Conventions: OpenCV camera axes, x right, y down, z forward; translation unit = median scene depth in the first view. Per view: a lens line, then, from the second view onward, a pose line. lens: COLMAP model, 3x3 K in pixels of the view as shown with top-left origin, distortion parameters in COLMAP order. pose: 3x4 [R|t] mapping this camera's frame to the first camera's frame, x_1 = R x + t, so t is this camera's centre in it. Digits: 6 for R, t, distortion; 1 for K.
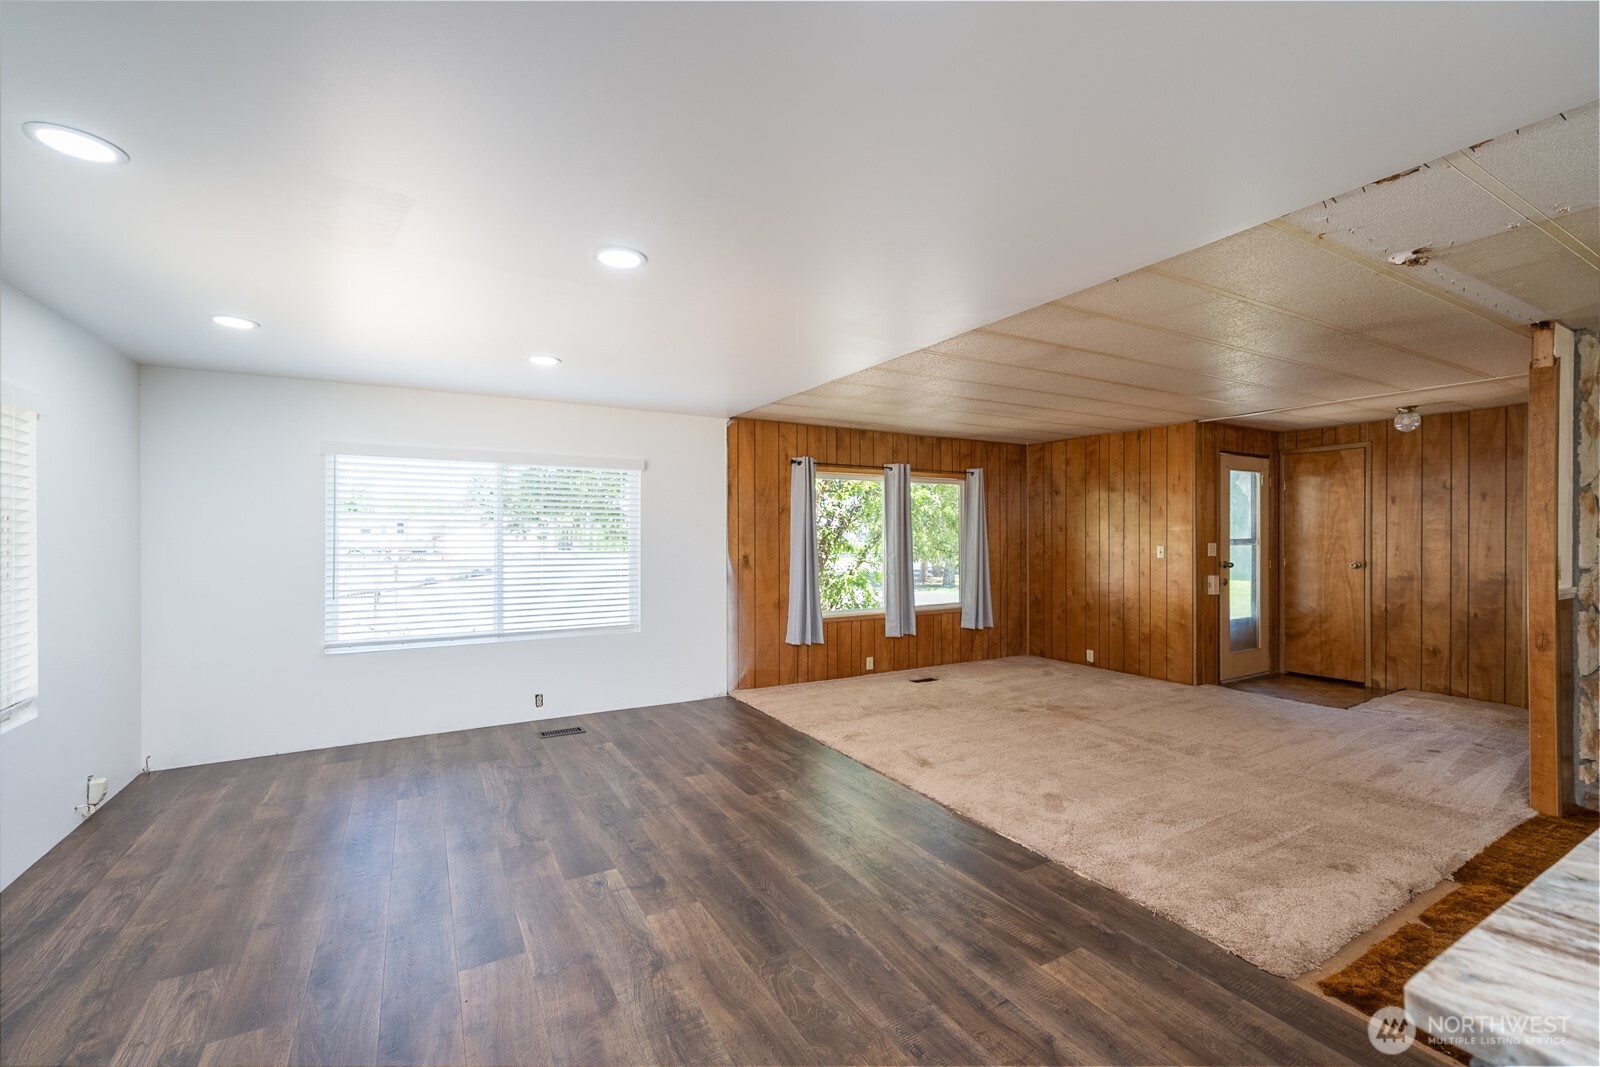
lens RADIAL K [[667.1, 0, 792.2], [0, 667.1, 529.0], [0, 0, 1]] dist [0.001725, -0.000668]
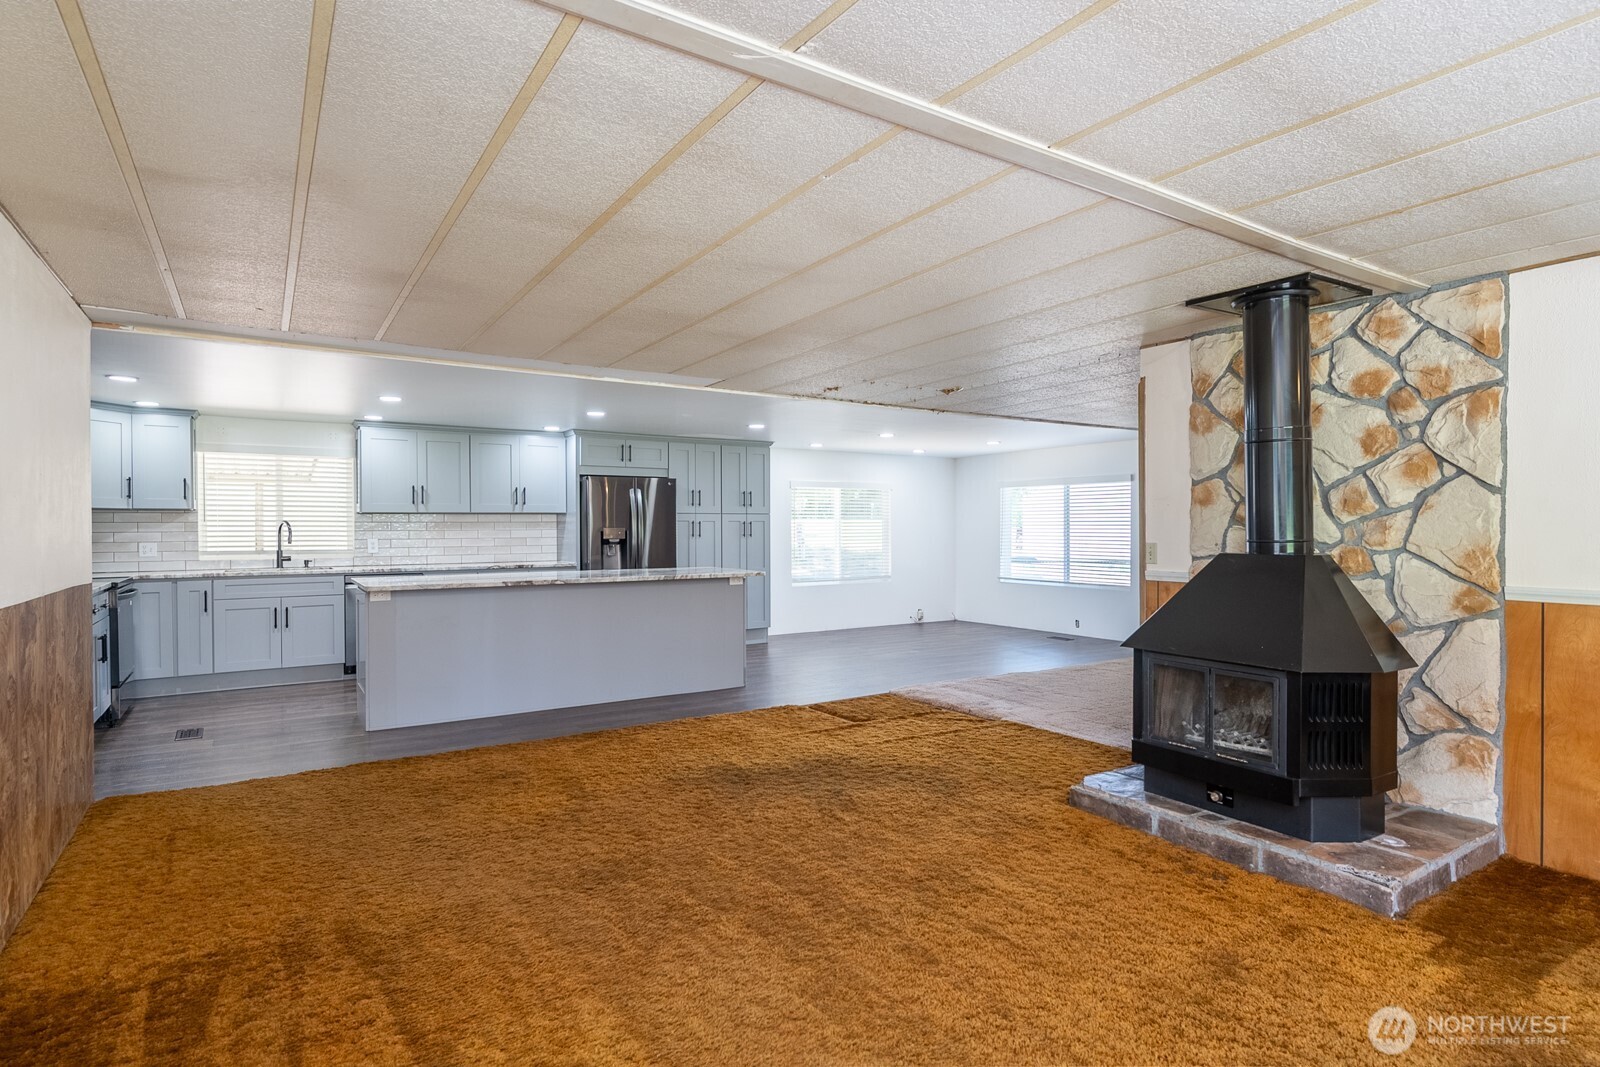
lens RADIAL K [[840.4, 0, 825.3], [0, 840.4, 526.8], [0, 0, 1]] dist [-0.011456, 0.000351]
pose [[0.081908, 0.000261, -0.996640, 1.601059], [0.013243, 0.999911, 0.001350, 0.001032], [0.996552, -0.013309, 0.081897, 0.187130]]
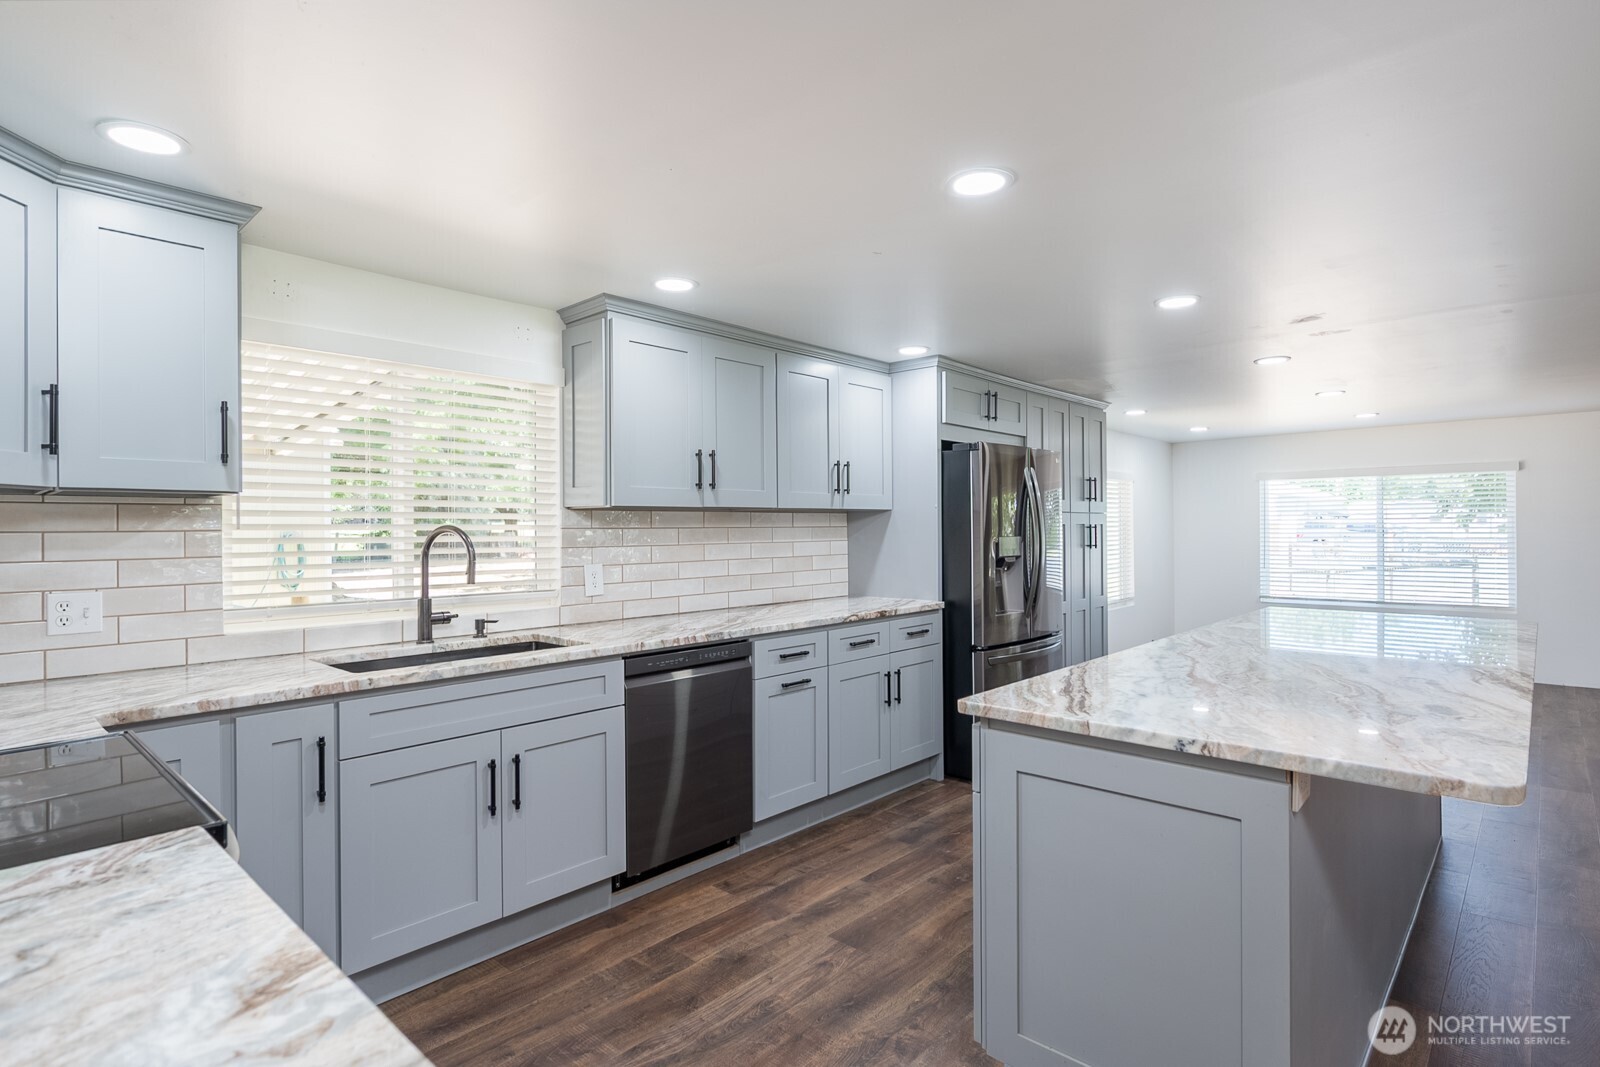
lens RADIAL K [[774.0, 0, 798.2], [0, 774.0, 532.0], [0, 0, 1]] dist [-0.025680, 0.000361]
pose [[0.284803, -0.008339, -0.958550, 0.674611], [0.024140, 0.999707, -0.001524, -0.008458], [0.958282, -0.022705, 0.284921, -0.540954]]
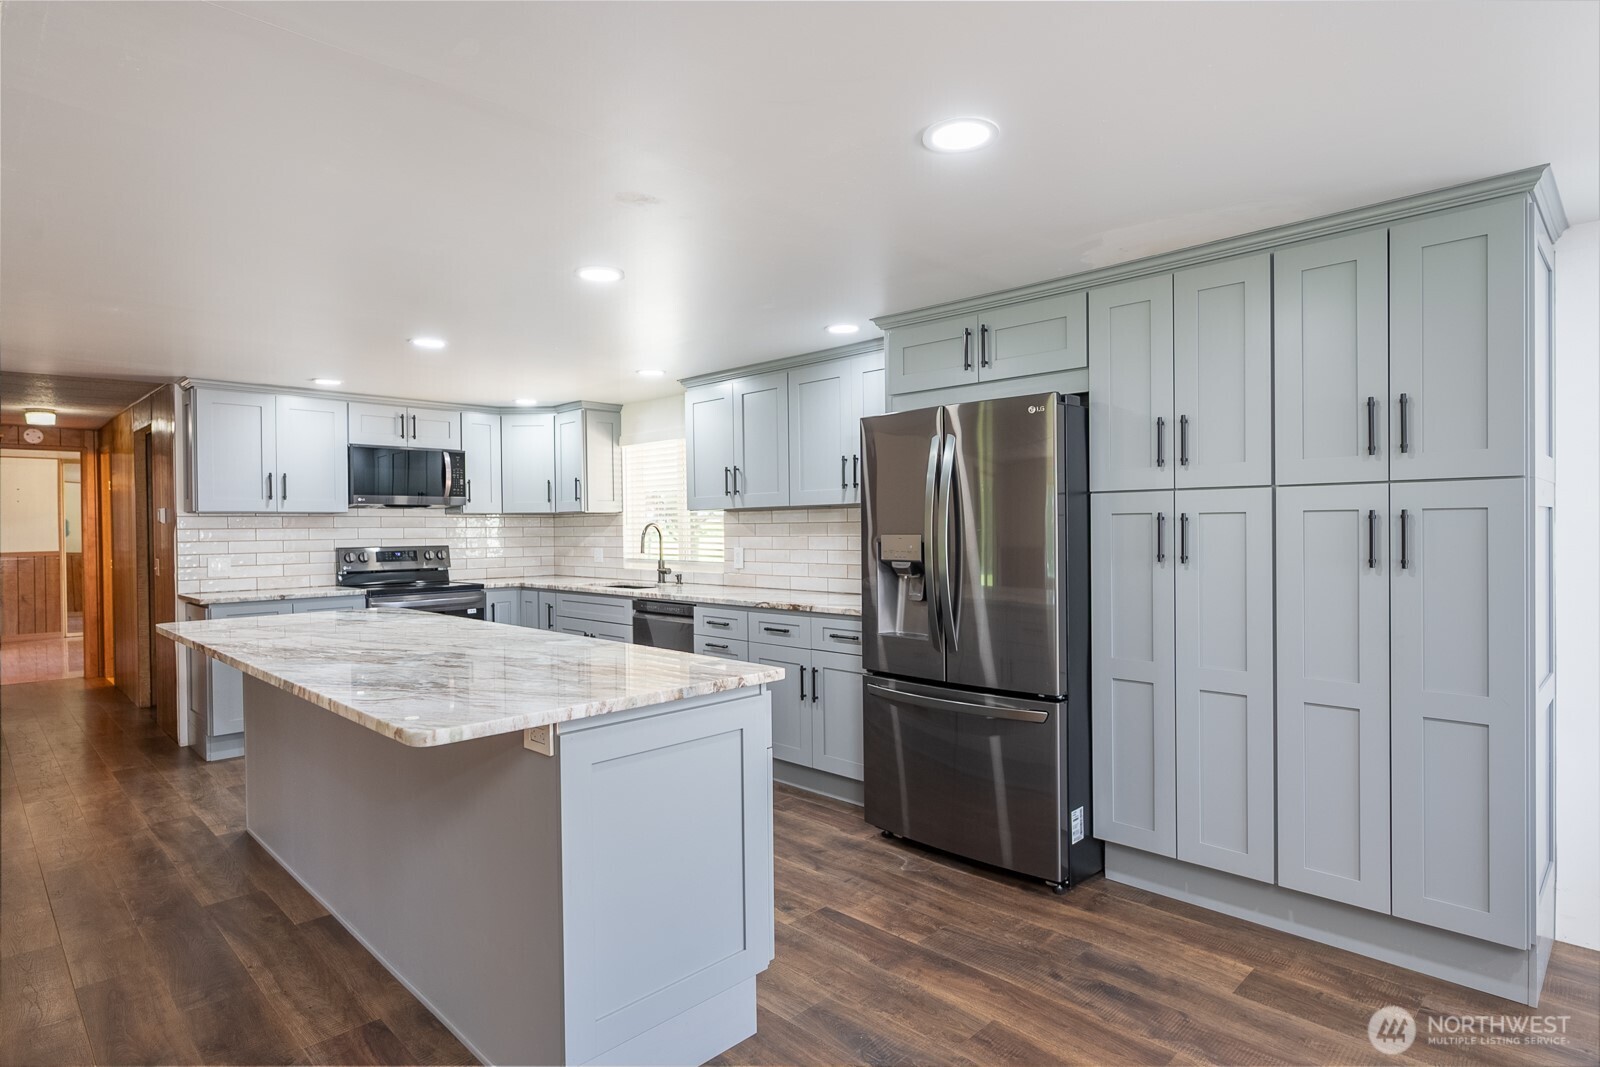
lens RADIAL K [[840.4, 0, 802.4], [0, 840.4, 537.5], [0, 0, 1]] dist [-0.011456, 0.000351]
pose [[-0.960072, 0.009975, -0.279575, 0.211564], [0.010330, 0.999947, 0.000200, 0.001701], [0.279562, -0.002696, -0.960124, 0.538086]]
